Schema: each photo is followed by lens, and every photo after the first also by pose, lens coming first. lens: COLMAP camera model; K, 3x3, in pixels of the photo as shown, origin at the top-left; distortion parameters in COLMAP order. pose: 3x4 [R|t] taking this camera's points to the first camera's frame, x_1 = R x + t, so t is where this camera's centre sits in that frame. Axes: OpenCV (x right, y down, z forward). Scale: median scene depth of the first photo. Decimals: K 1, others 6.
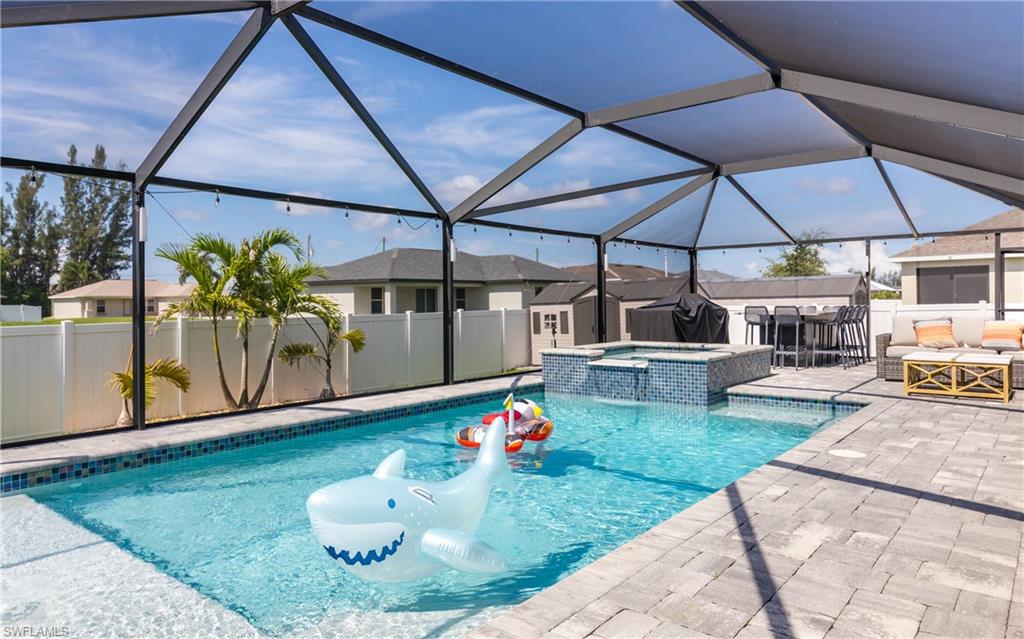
lens RADIAL K [[678.4, 0, 499.2], [0, 678.4, 290.2], [0, 0, 1]] dist [-0.003986, 0.007259]
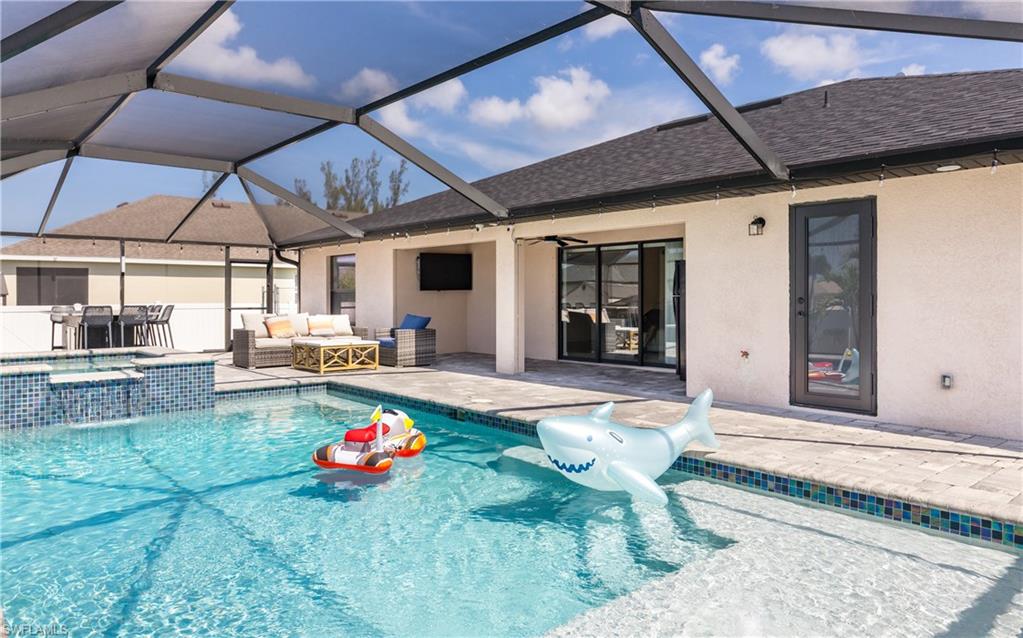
lens RADIAL K [[677.7, 0, 498.3], [0, 677.7, 306.5], [0, 0, 1]] dist [-0.003986, 0.007259]
pose [[0.179253, -0.004912, 0.983791, -0.354711], [-0.016880, 0.999825, 0.008068, 0.006685], [-0.983658, -0.018052, 0.179139, 0.261266]]
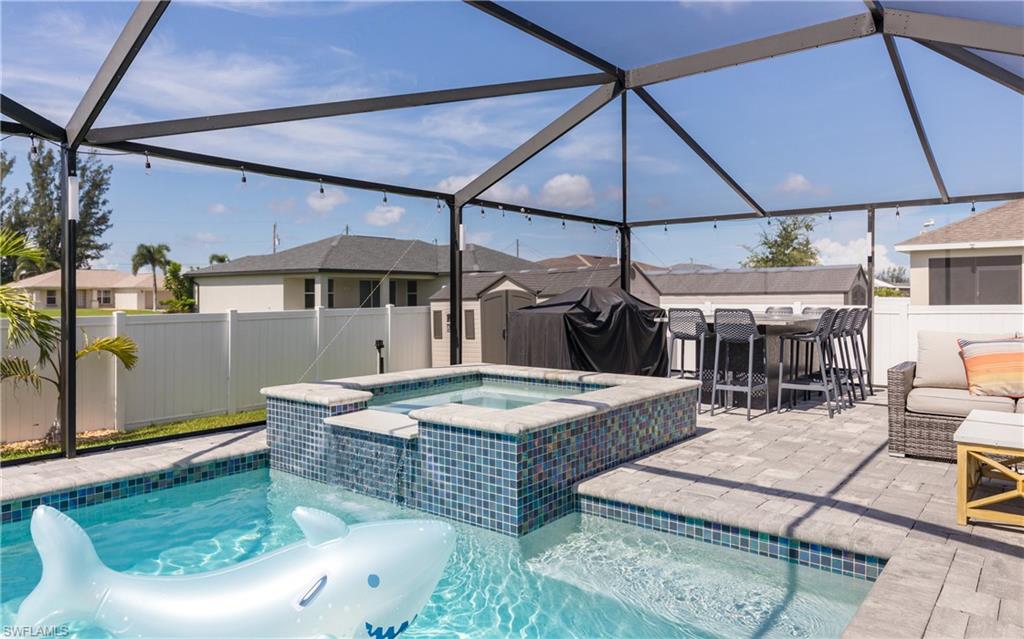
lens RADIAL K [[678.4, 0, 499.9], [0, 678.4, 294.0], [0, 0, 1]] dist [-0.003986, 0.007259]
pose [[0.999967, 0.007617, 0.002972, 0.178919], [-0.007660, 0.999863, 0.014696, 0.002550], [-0.002860, -0.014719, 0.999888, 0.336504]]
